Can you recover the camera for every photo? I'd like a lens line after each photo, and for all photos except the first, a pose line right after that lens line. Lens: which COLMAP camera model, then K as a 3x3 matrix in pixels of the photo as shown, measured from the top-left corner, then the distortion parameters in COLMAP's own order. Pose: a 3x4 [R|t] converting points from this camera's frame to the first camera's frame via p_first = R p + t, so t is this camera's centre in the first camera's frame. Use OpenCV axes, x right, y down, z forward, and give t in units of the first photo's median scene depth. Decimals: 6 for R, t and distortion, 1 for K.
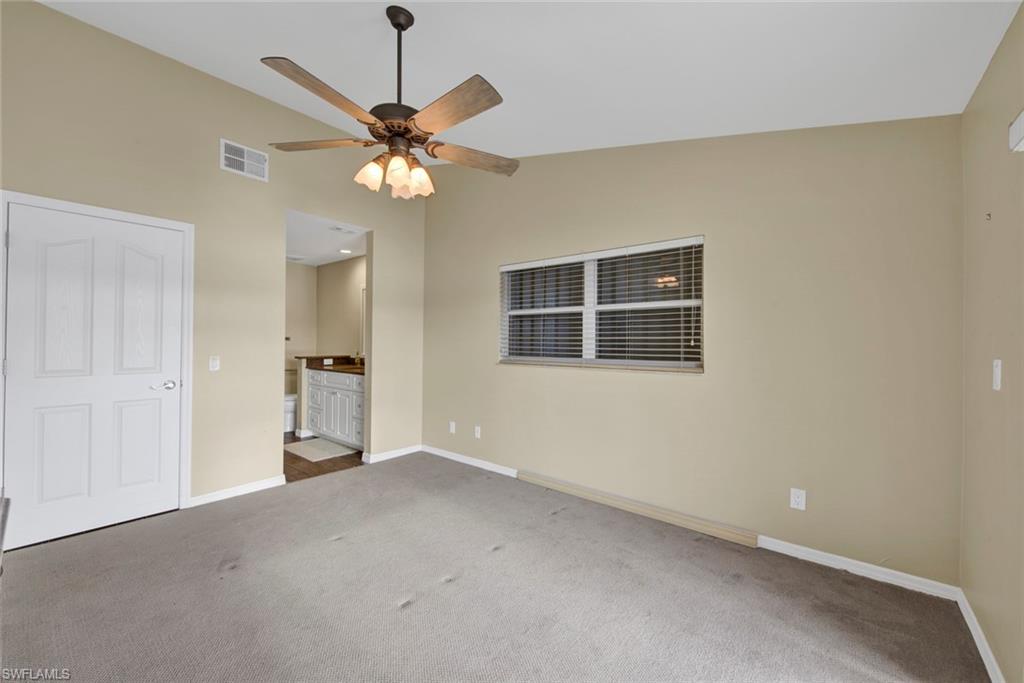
lens RADIAL K [[404.3, 0, 509.3], [0, 404.3, 339.4], [0, 0, 1]] dist [0.006500, -0.003855]
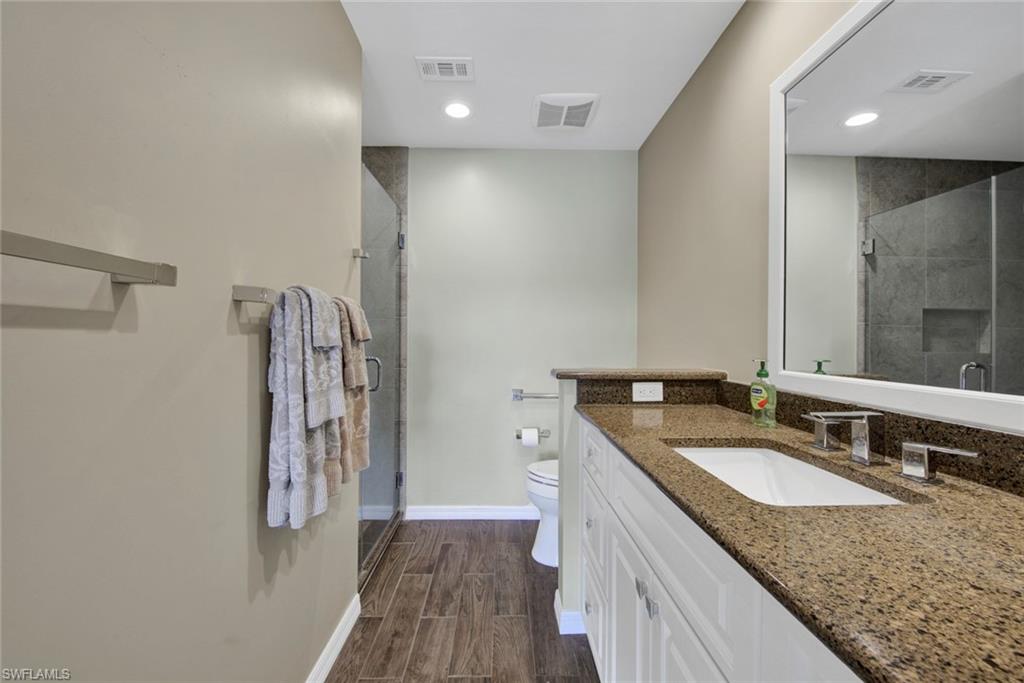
lens RADIAL K [[404.3, 0, 509.9], [0, 404.3, 341.7], [0, 0, 1]] dist [0.006500, -0.003855]
pose [[0.652147, -0.002309, -0.758089, -0.291723], [0.003621, 0.999993, 0.000068, 0.018530], [0.758084, -0.002789, 0.652151, 0.735975]]
